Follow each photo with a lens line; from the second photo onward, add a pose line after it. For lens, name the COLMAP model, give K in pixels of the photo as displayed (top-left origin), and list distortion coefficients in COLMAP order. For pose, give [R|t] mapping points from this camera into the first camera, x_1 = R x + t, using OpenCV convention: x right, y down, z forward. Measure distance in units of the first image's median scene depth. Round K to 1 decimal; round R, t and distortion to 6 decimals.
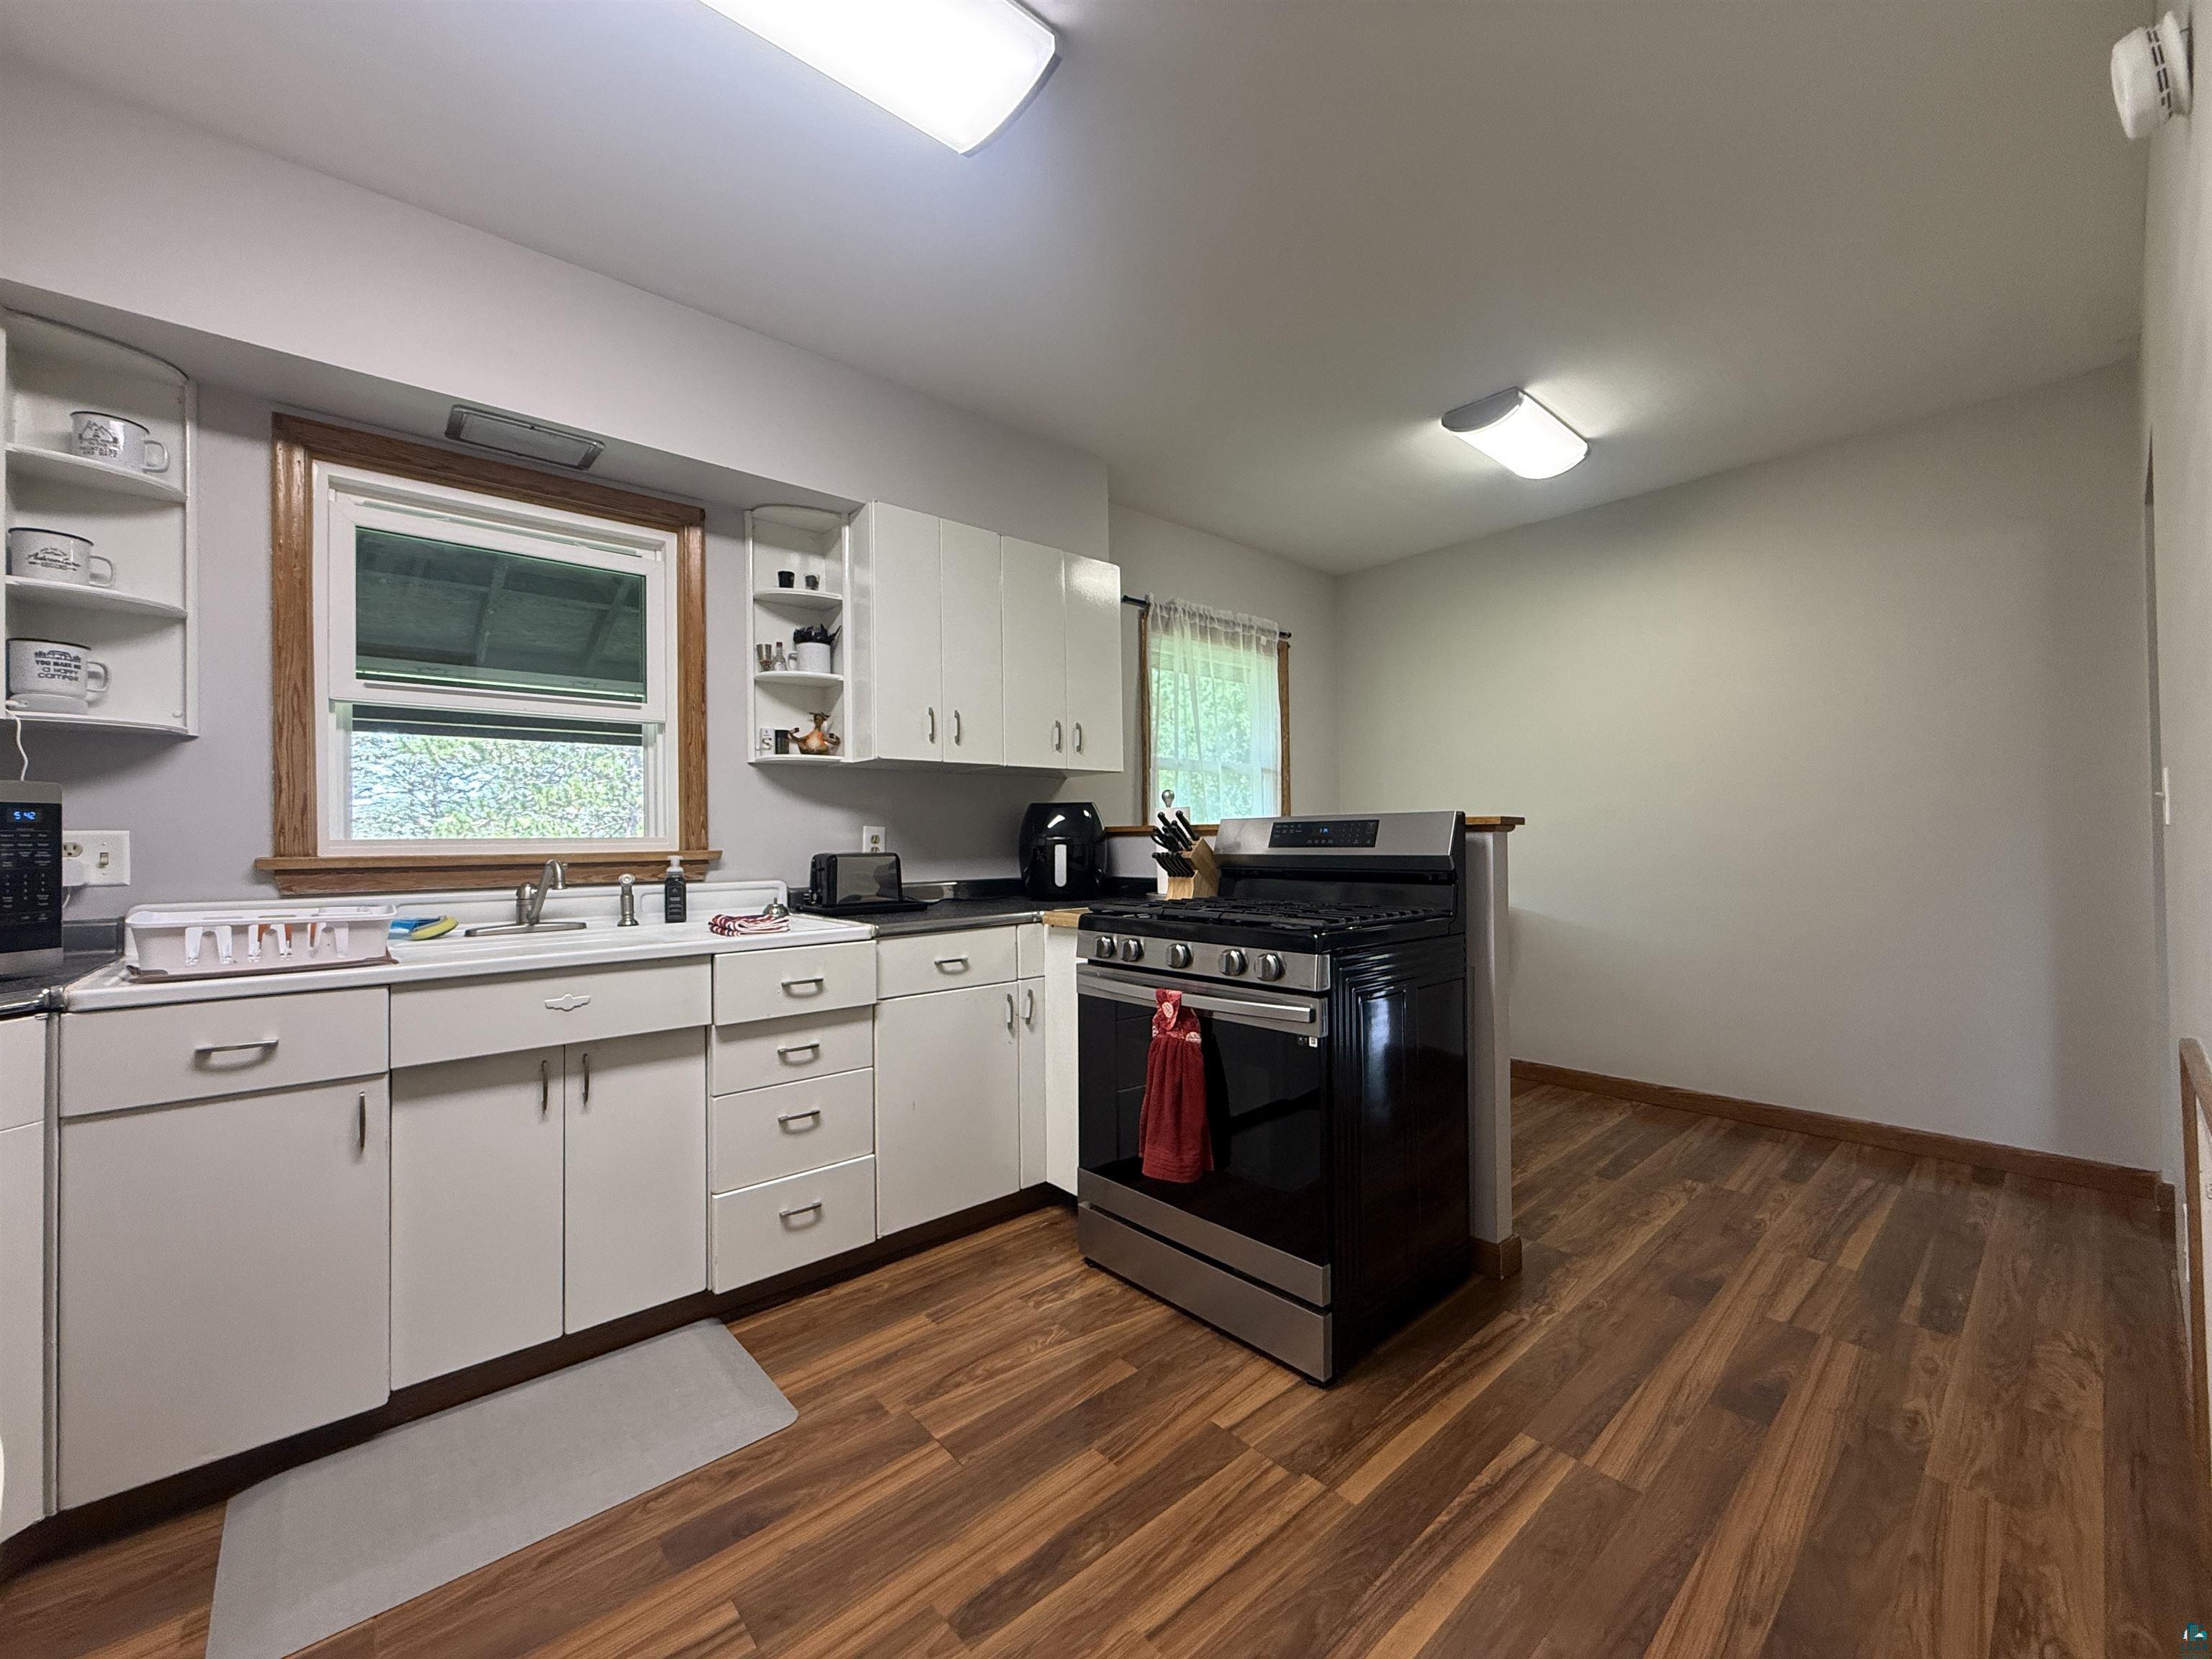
lens RADIAL K [[882.0, 0, 1100.8], [0, 882.0, 826.5], [0, 0, 1]] dist [0.000962, 0.000653]
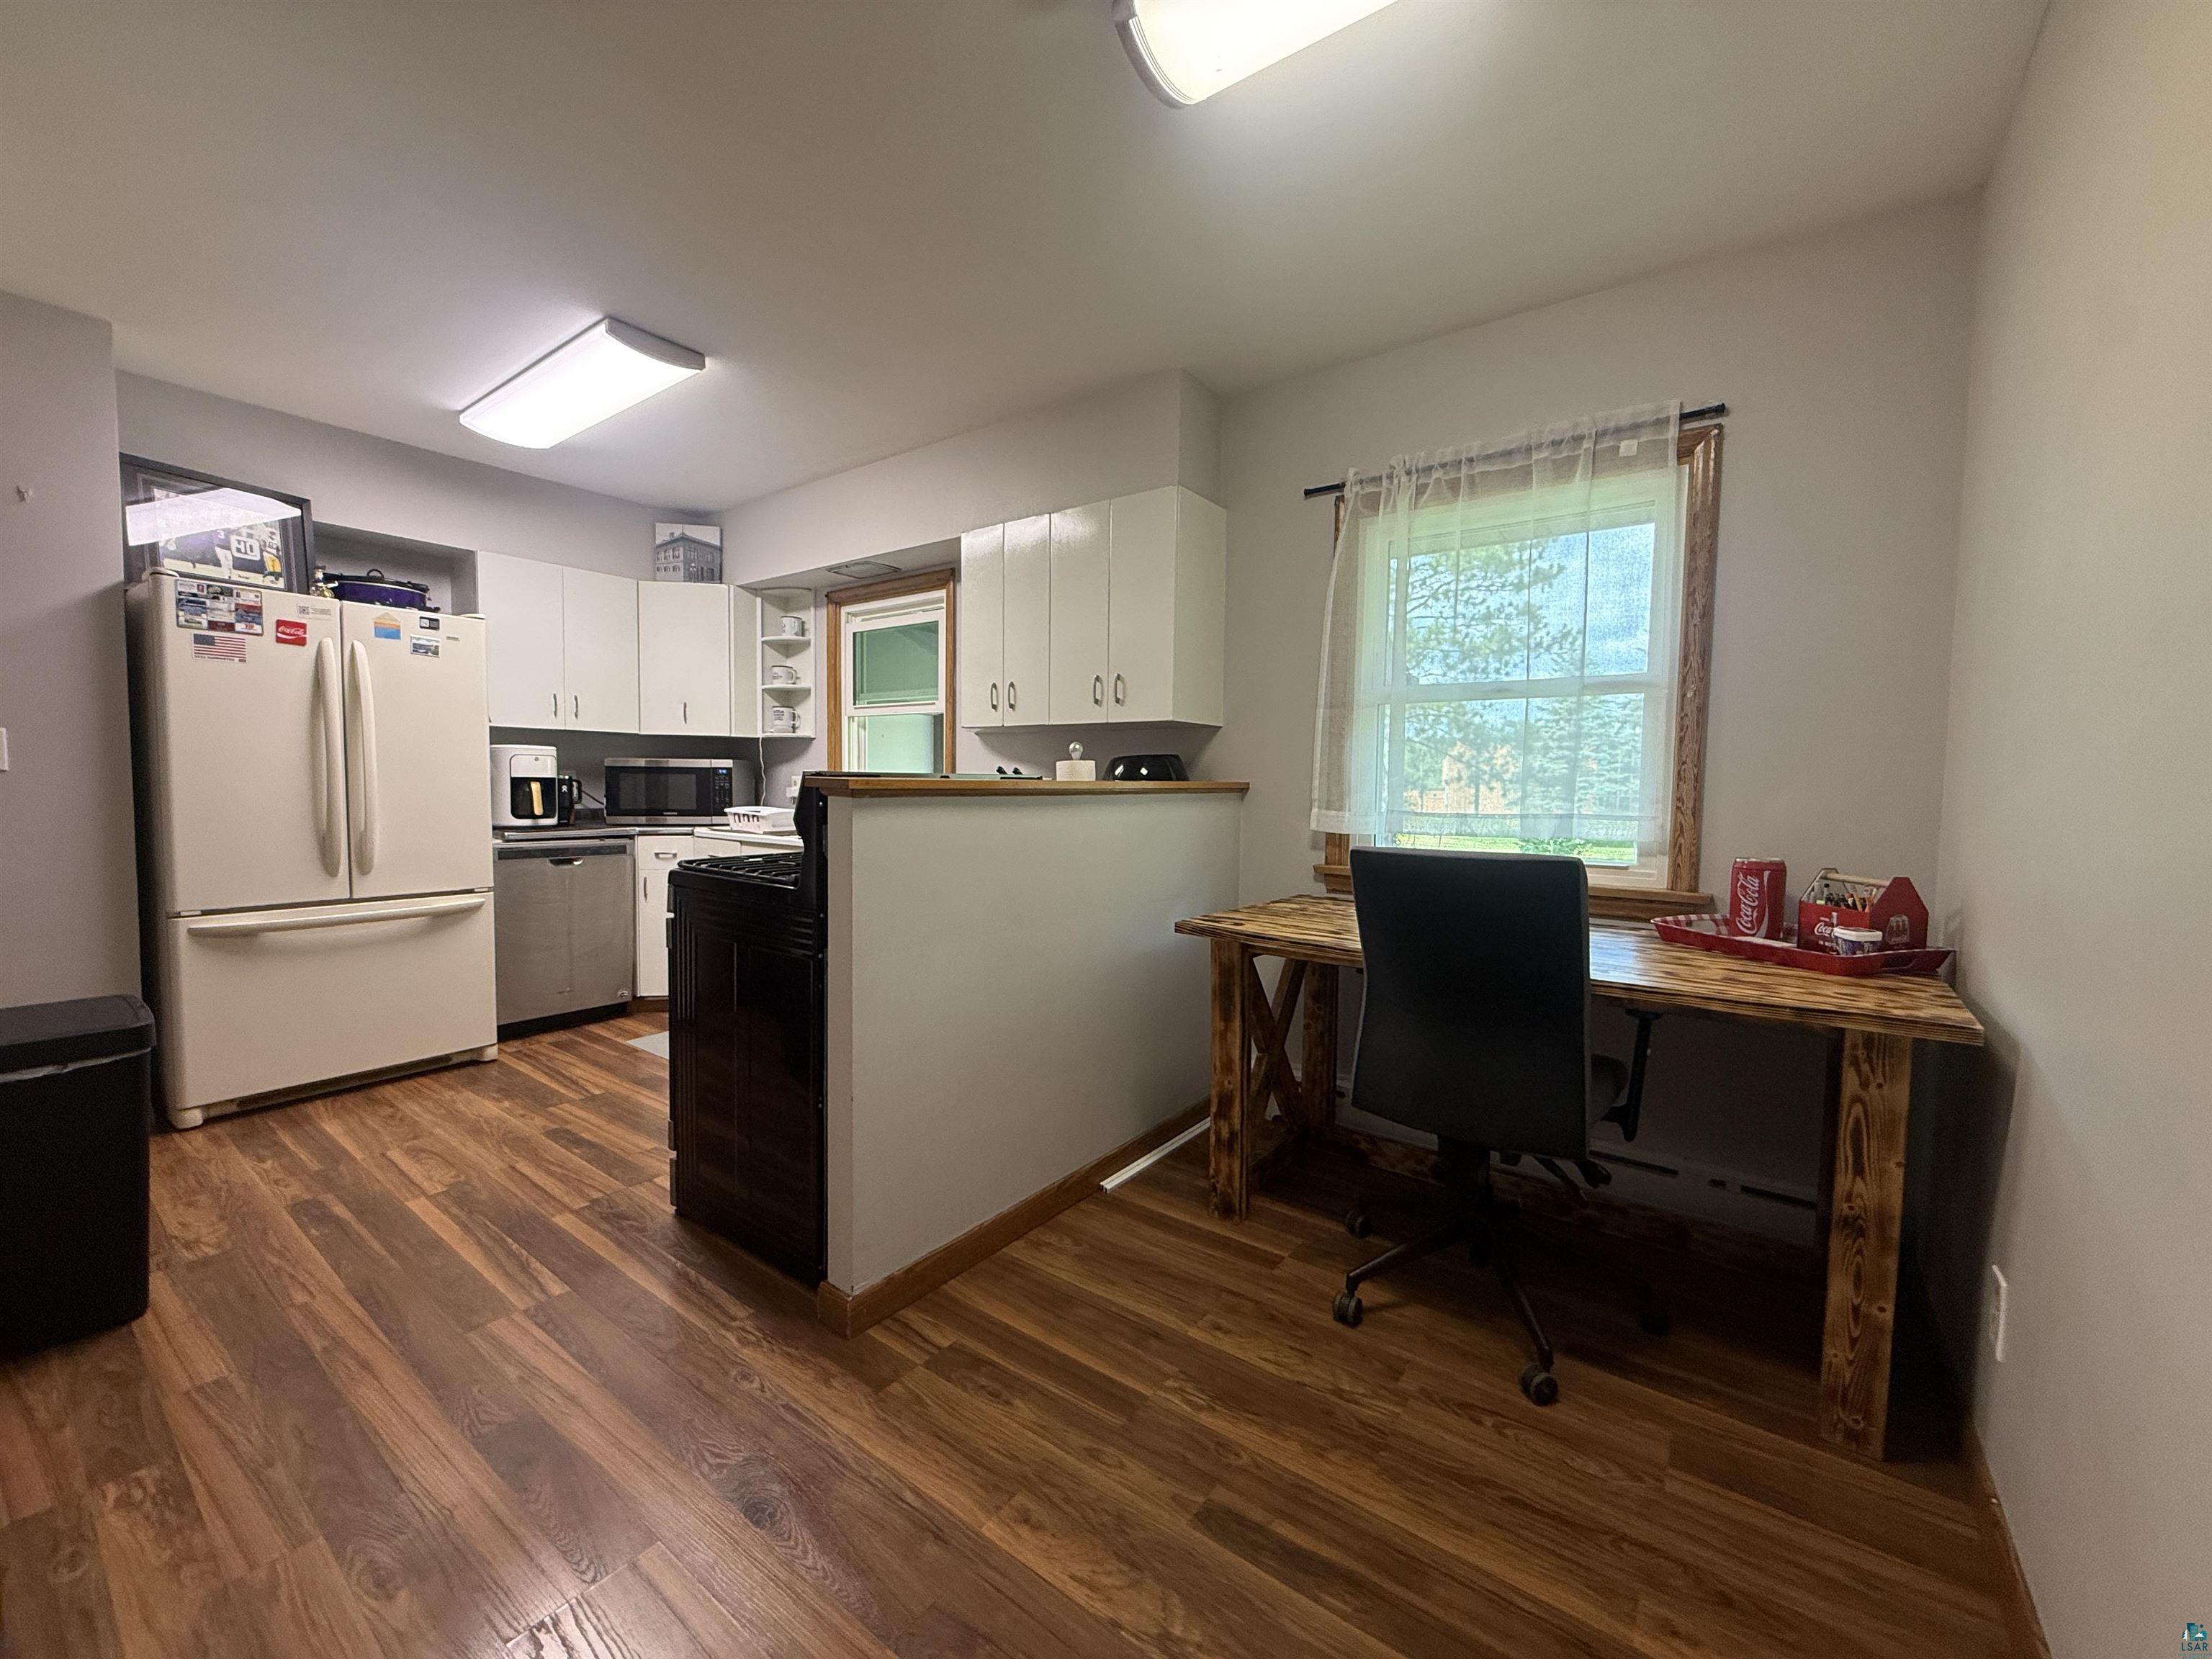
lens RADIAL K [[882.0, 0, 1100.4], [0, 882.0, 833.5], [0, 0, 1]] dist [0.000962, 0.000653]
pose [[0.201849, 0.072483, -0.976731, 1.527034], [-0.004425, 0.997315, 0.073096, -0.022504], [0.979407, -0.010432, 0.201627, 1.280661]]
